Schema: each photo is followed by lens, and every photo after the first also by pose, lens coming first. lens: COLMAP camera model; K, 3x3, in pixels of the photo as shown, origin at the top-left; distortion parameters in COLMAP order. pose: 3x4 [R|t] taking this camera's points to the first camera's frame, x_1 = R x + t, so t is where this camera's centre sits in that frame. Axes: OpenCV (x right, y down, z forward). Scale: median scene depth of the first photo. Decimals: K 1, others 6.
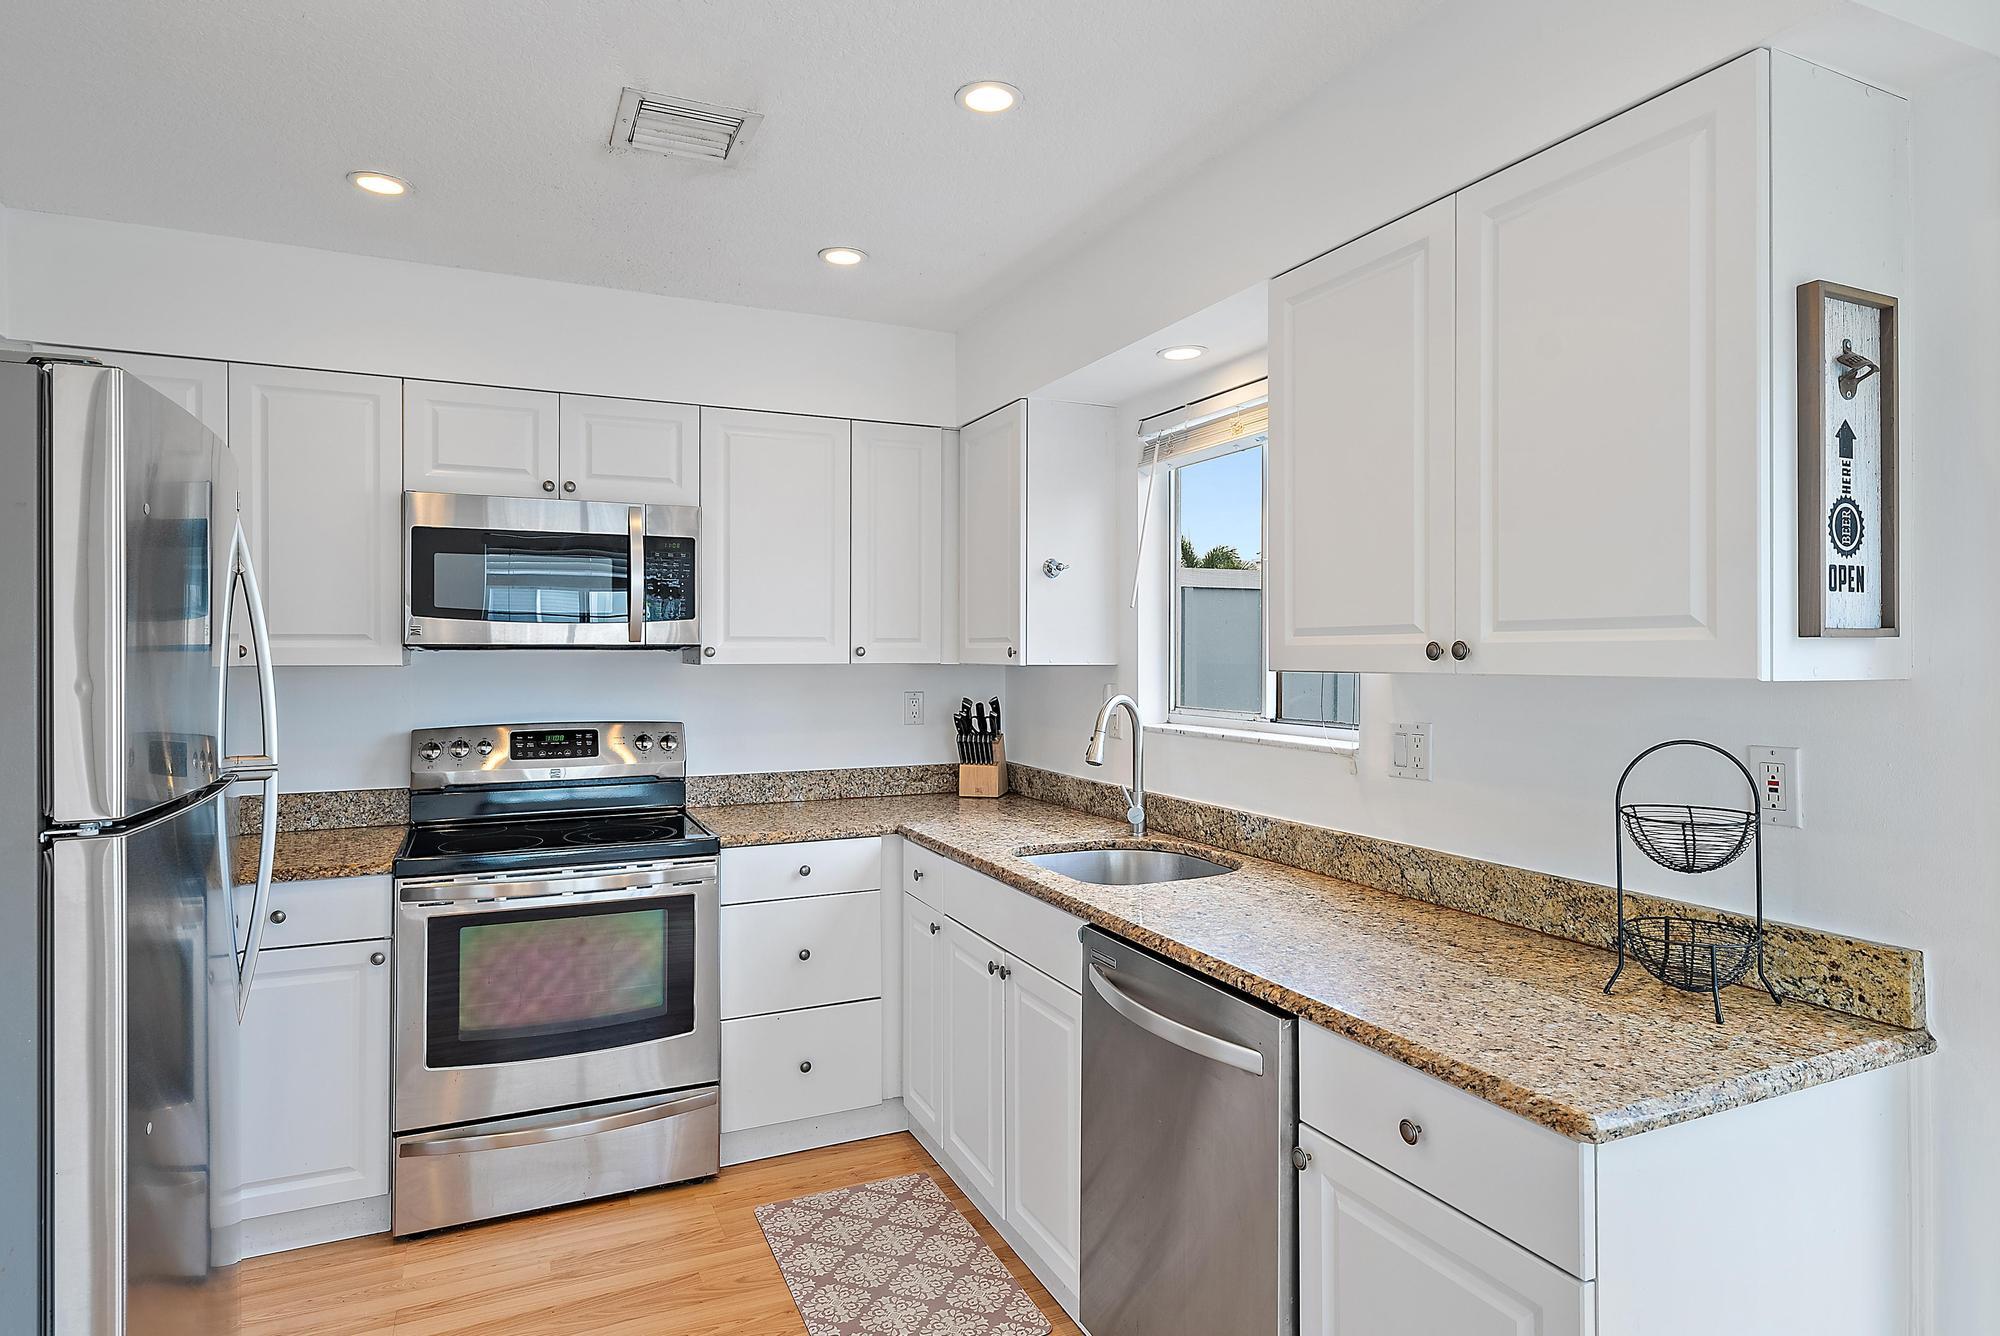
lens RADIAL K [[1122.2, 0, 997.7], [0, 1122.2, 649.9], [0, 0, 1]] dist [0.002051, 0.000254]
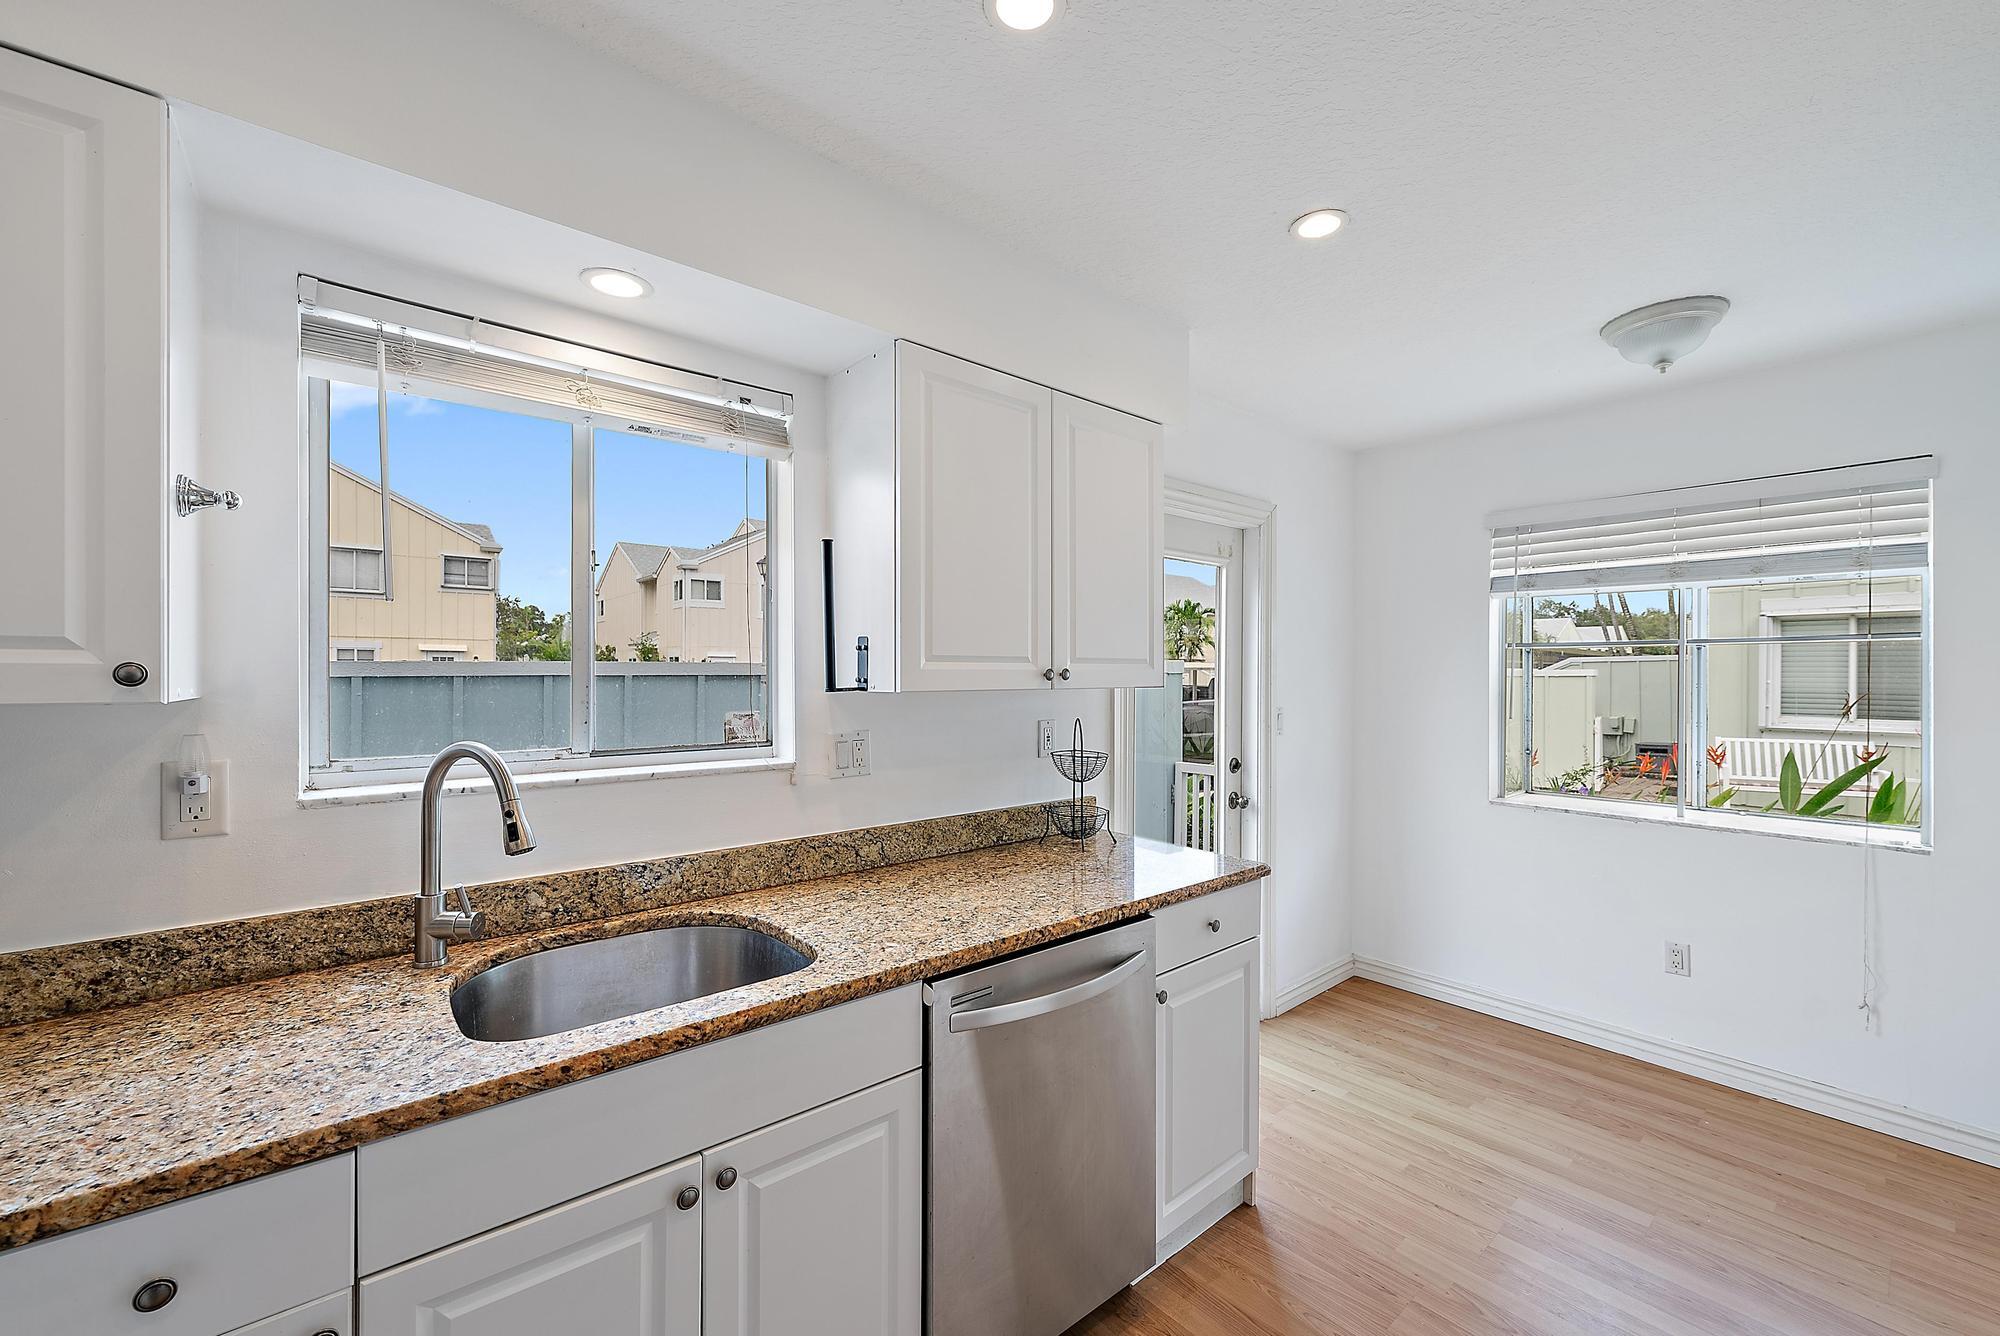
lens RADIAL K [[791.7, 0, 987.3], [0, 791.7, 679.5], [0, 0, 1]] dist [-0.000475, -0.000126]
pose [[-0.269738, -0.003853, 0.962926, -0.494358], [-0.002719, 0.999991, 0.003239, 0.003713], [-0.962930, -0.001745, -0.269746, 1.043555]]
